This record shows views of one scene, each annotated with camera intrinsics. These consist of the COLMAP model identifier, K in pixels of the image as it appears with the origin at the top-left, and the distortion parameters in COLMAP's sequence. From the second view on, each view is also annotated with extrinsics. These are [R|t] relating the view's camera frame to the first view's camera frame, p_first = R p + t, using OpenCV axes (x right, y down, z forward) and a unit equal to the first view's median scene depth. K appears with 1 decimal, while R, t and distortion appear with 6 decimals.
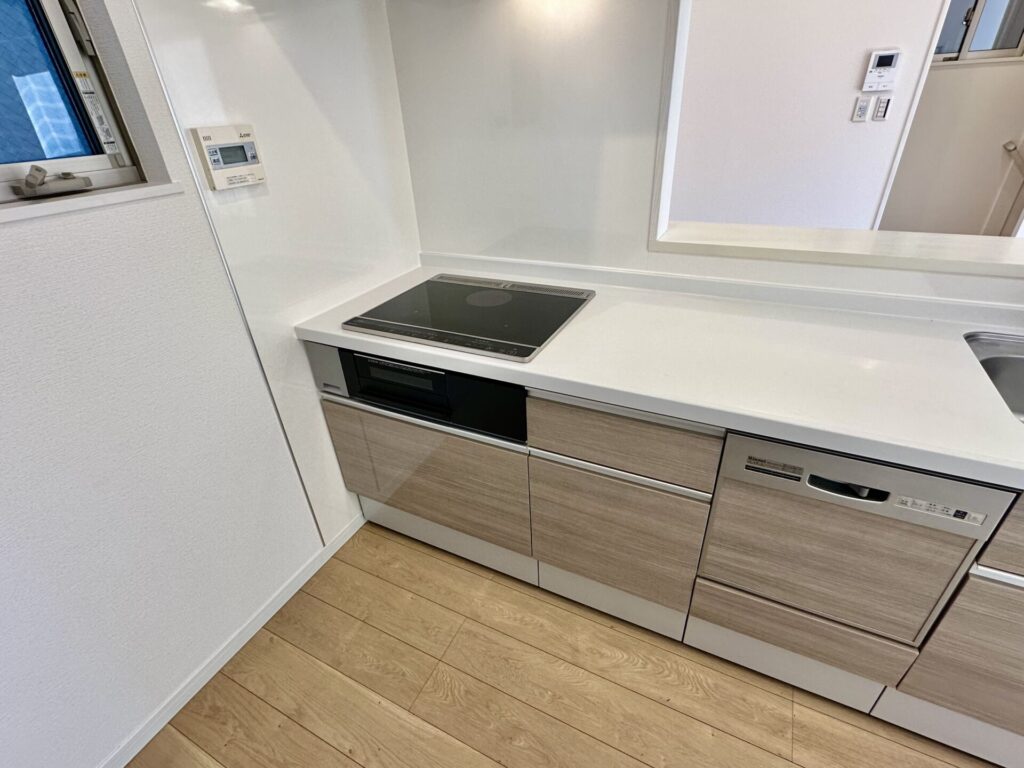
lens RADIAL K [[486.2, 0, 513.4], [0, 486.2, 386.8], [0, 0, 1]] dist [-0.002296, -0.000072]
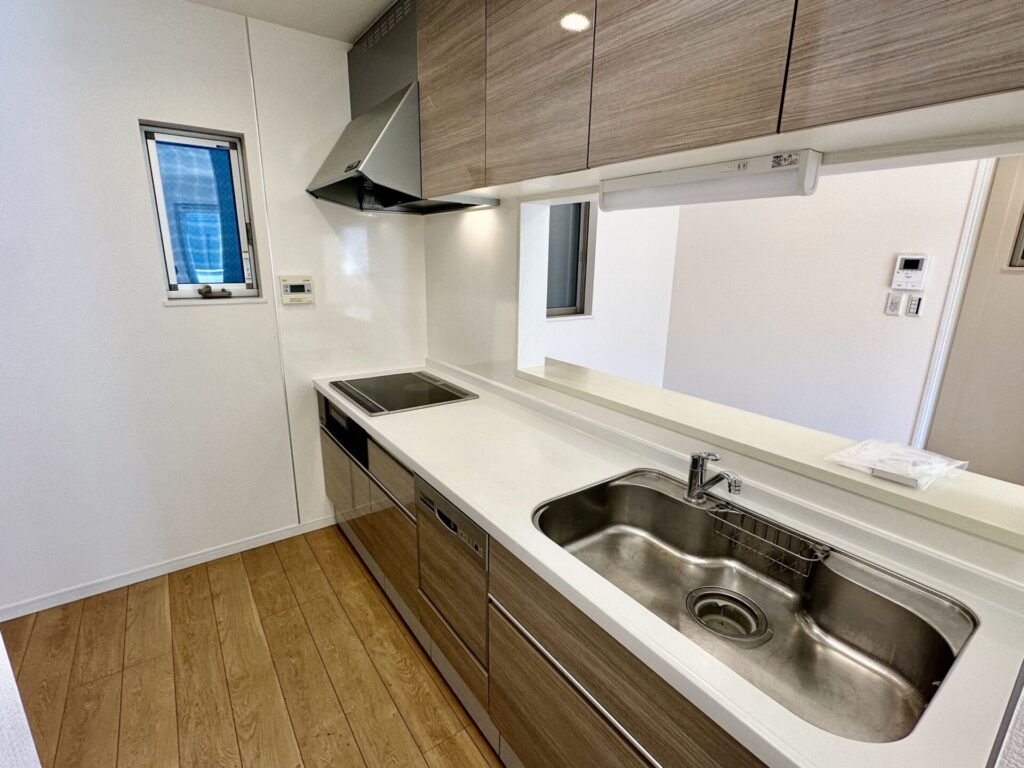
lens RADIAL K [[486.2, 0, 513.4], [0, 486.2, 386.8], [0, 0, 1]] dist [-0.002296, -0.000072]
pose [[0.884066, 0.183234, -0.429944, 1.009191], [-0.287906, 0.938180, -0.192169, 0.031241], [0.368153, 0.293674, 0.882167, -0.290605]]
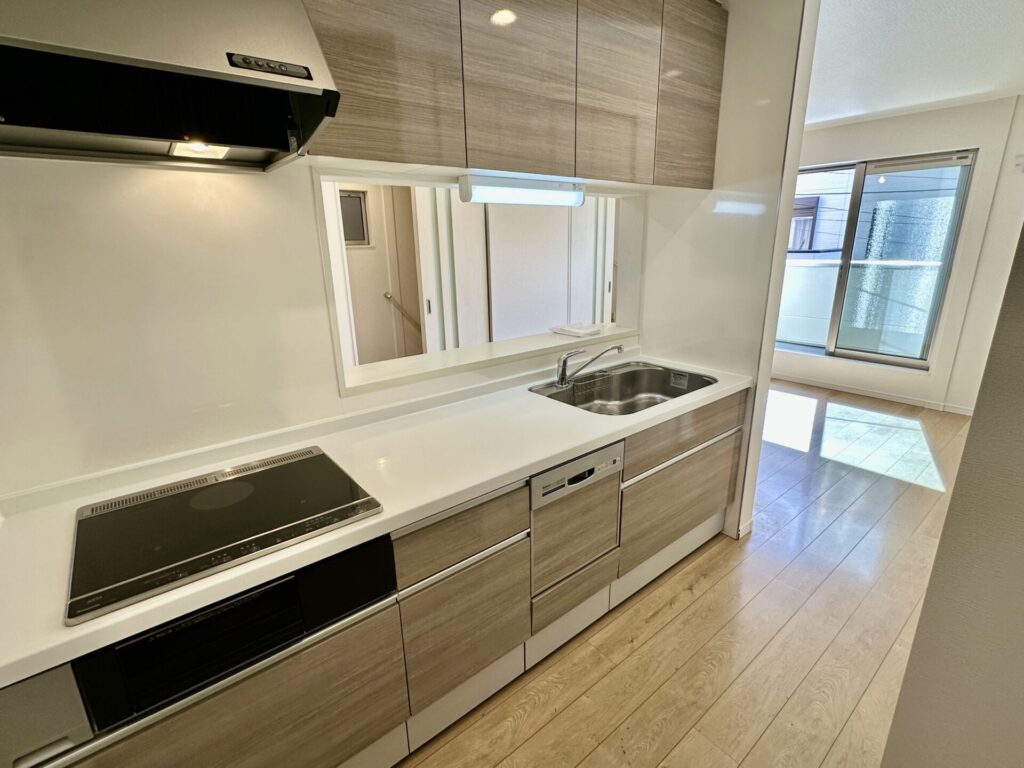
lens RADIAL K [[486.2, 0, 513.4], [0, 486.2, 386.8], [0, 0, 1]] dist [-0.002296, -0.000072]
pose [[0.412429, -0.220476, 0.883908, -0.618276], [0.460285, 0.887746, 0.006665, -0.140844], [-0.786155, 0.404101, 0.467614, 0.164732]]
